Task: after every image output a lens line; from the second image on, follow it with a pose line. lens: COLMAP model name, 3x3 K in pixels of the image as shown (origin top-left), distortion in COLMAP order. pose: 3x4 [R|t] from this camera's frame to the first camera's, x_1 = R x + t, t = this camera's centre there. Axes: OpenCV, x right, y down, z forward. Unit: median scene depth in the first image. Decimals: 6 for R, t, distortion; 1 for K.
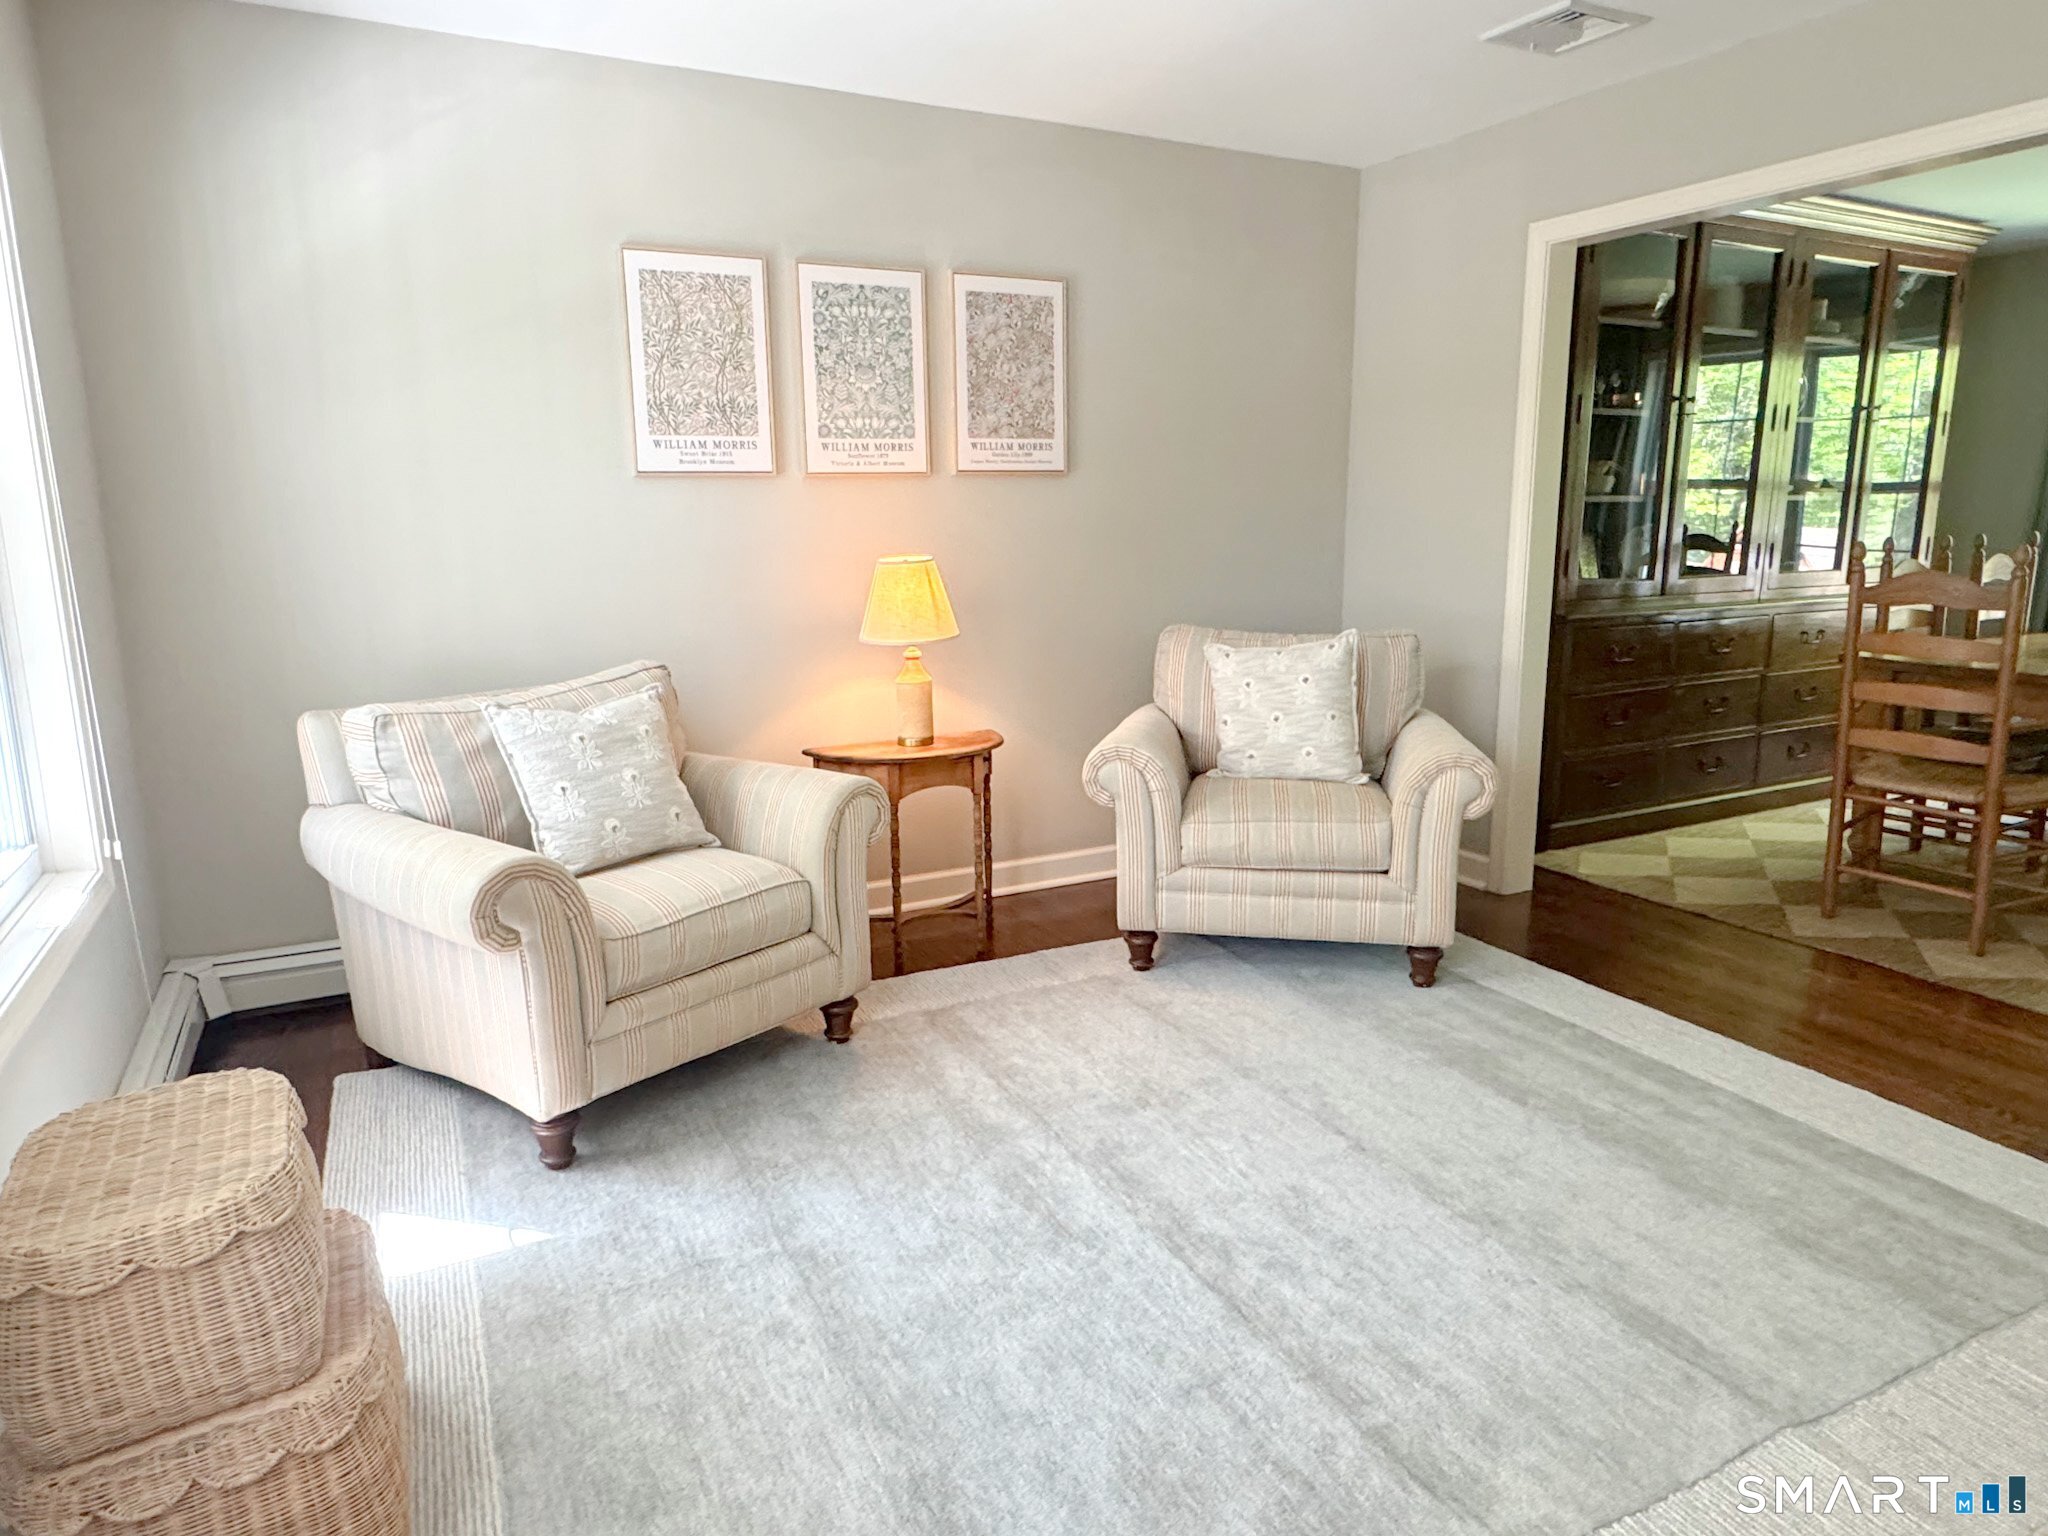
lens RADIAL K [[1258.6, 0, 1012.7], [0, 1258.6, 766.8], [0, 0, 1]] dist [-0.001141, -0.000268]
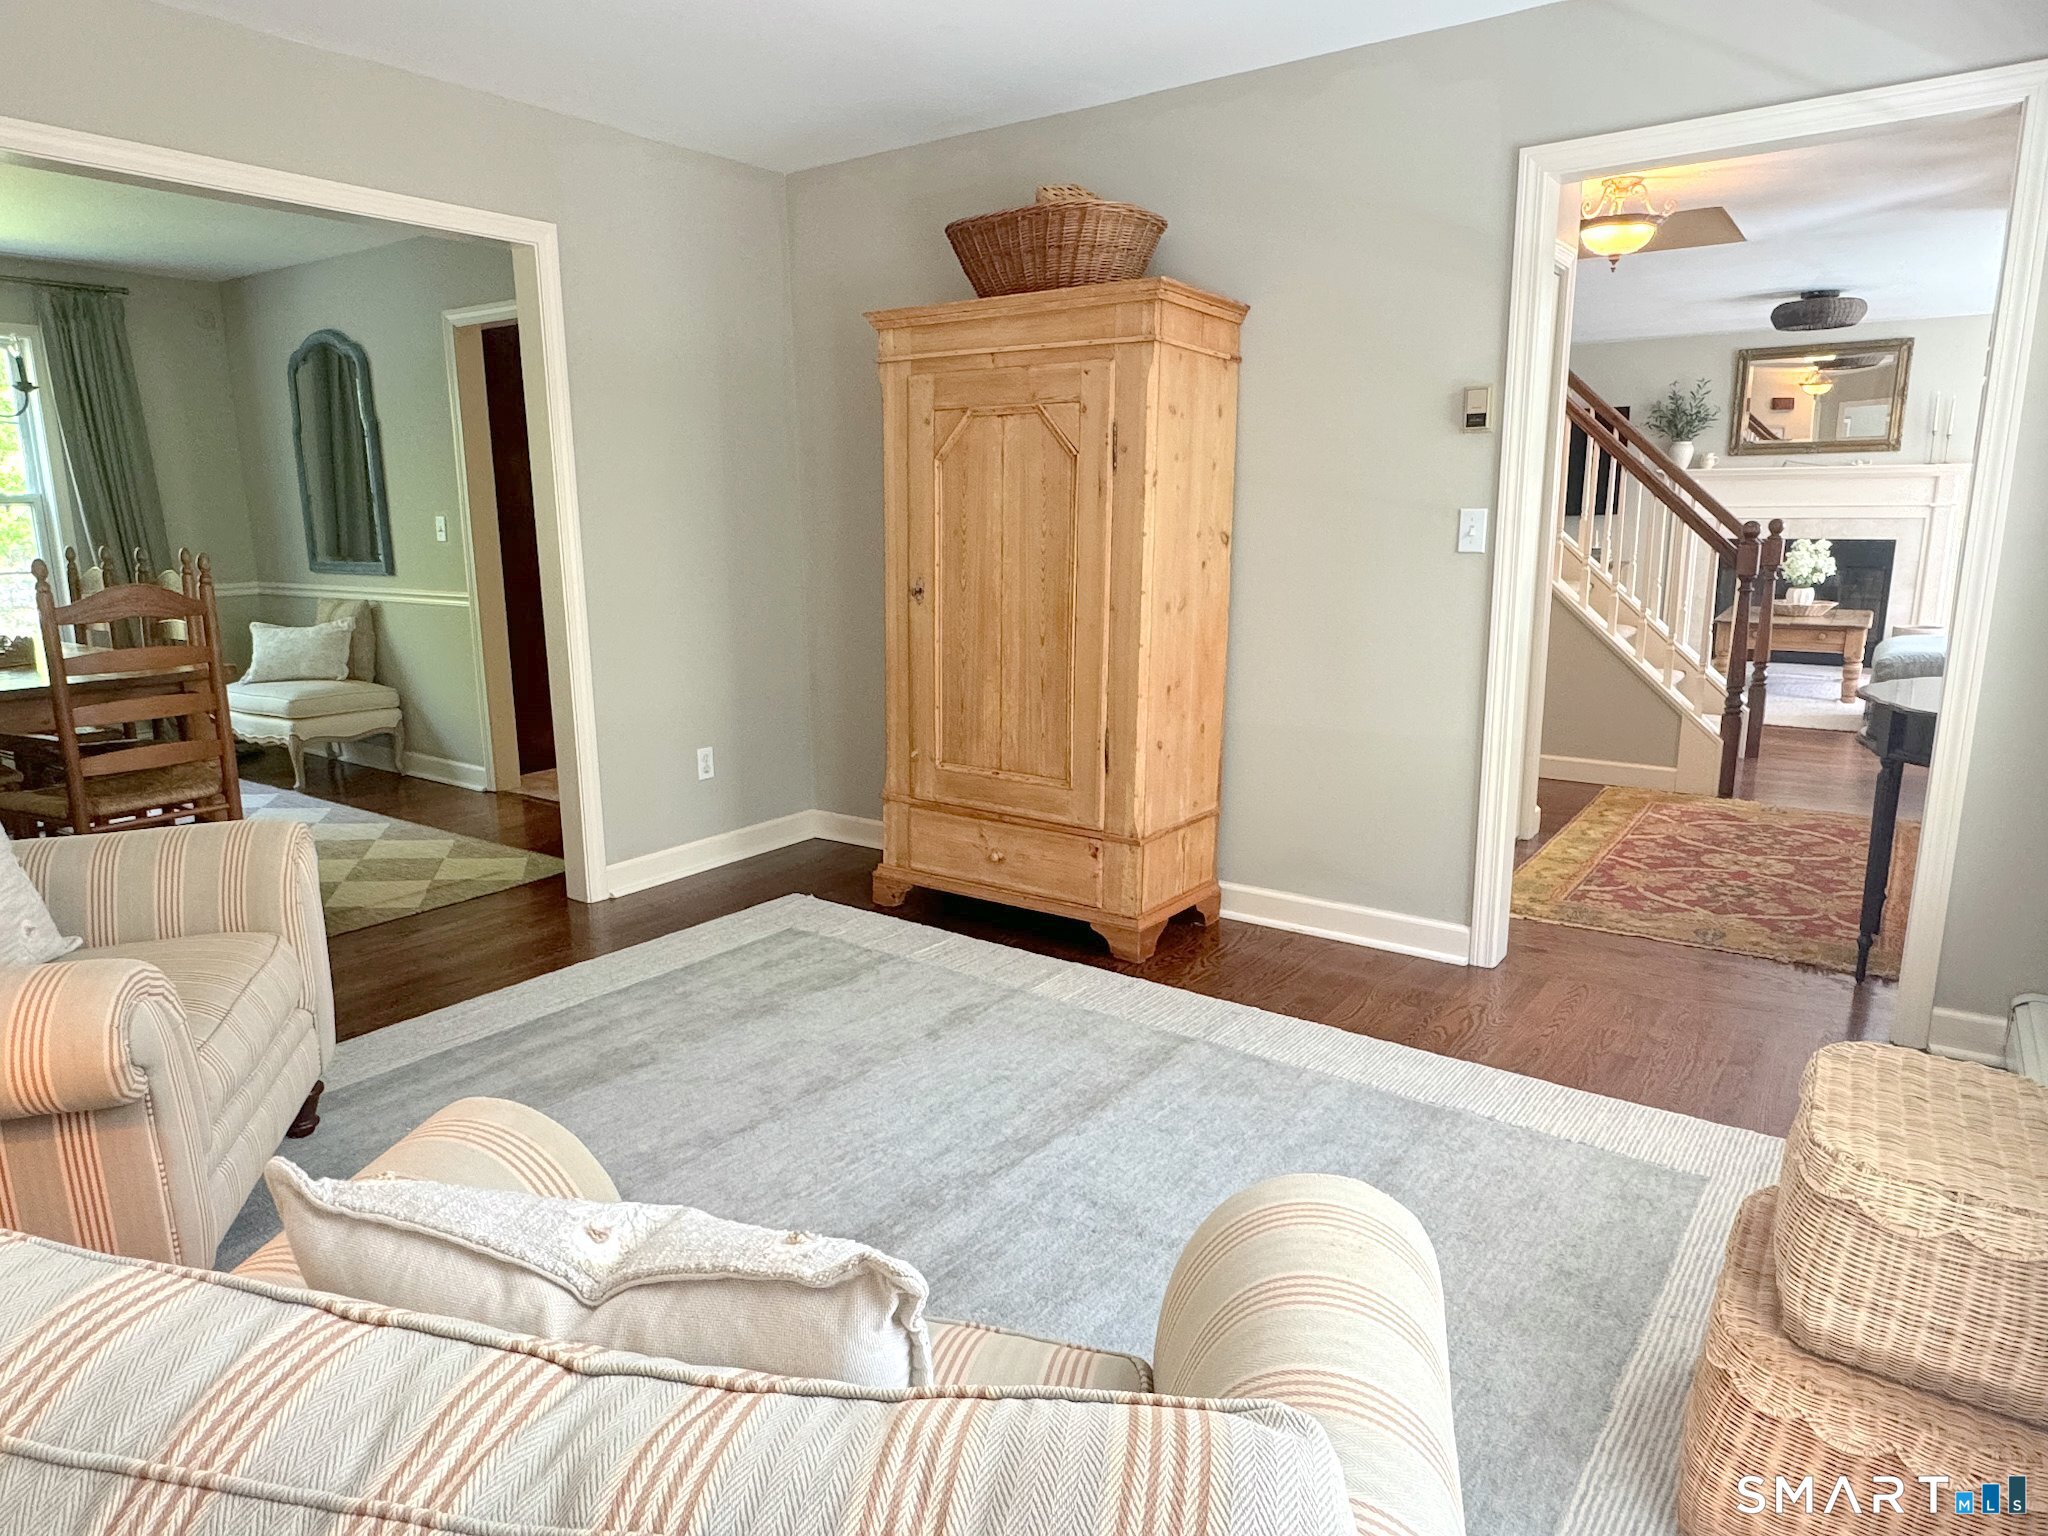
lens RADIAL K [[1258.6, 0, 1012.7], [0, 1258.6, 766.8], [0, 0, 1]] dist [-0.001141, -0.000268]
pose [[-0.436630, -0.169813, 0.883469, -0.594149], [0.194115, 0.941109, 0.276828, -0.194388], [-0.878449, 0.292366, -0.377953, 0.973783]]
